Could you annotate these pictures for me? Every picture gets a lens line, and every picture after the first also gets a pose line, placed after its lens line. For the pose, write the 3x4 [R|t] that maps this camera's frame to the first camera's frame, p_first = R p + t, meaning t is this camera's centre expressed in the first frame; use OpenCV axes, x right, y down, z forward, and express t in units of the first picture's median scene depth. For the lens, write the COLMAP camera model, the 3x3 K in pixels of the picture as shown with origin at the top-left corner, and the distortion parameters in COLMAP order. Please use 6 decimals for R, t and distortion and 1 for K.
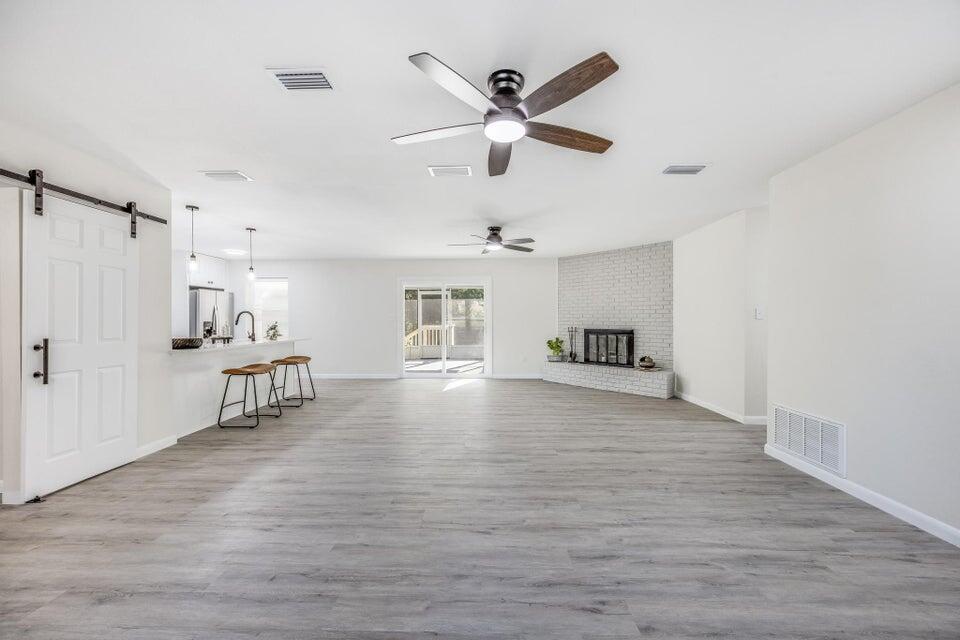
lens RADIAL K [[379.5, 0, 477.9], [0, 379.5, 325.1], [0, 0, 1]] dist [0.000344, 0.000081]
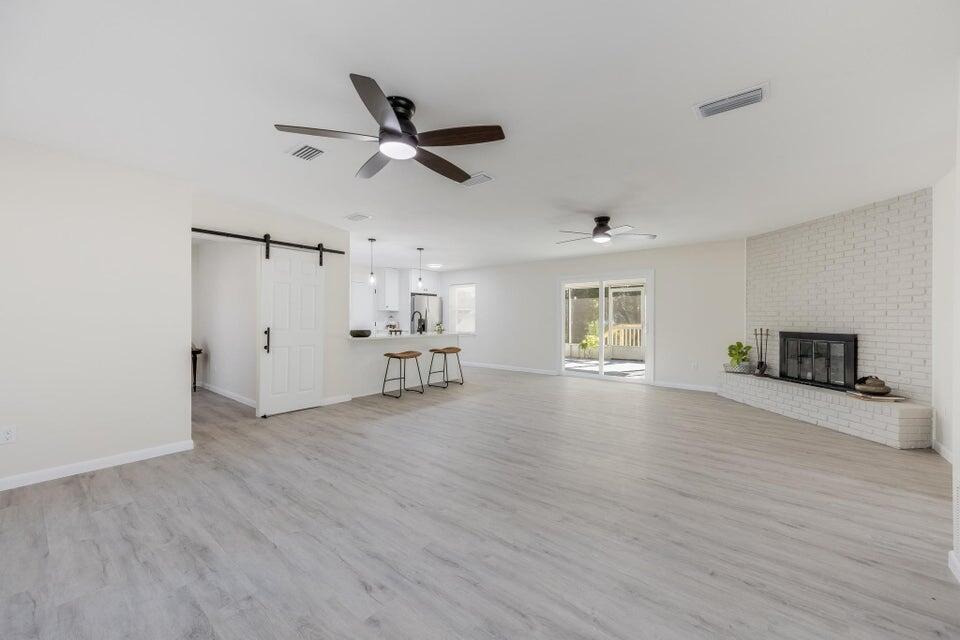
lens RADIAL K [[374.7, 0, 480.0], [0, 374.7, 320.0], [0, 0, 1]] dist [0.013882, -0.000016]
pose [[0.790376, 0.006377, -0.612589, 0.370184], [-0.012584, 0.999904, -0.005827, -0.001027], [0.612493, 0.012314, 0.790380, 0.104652]]
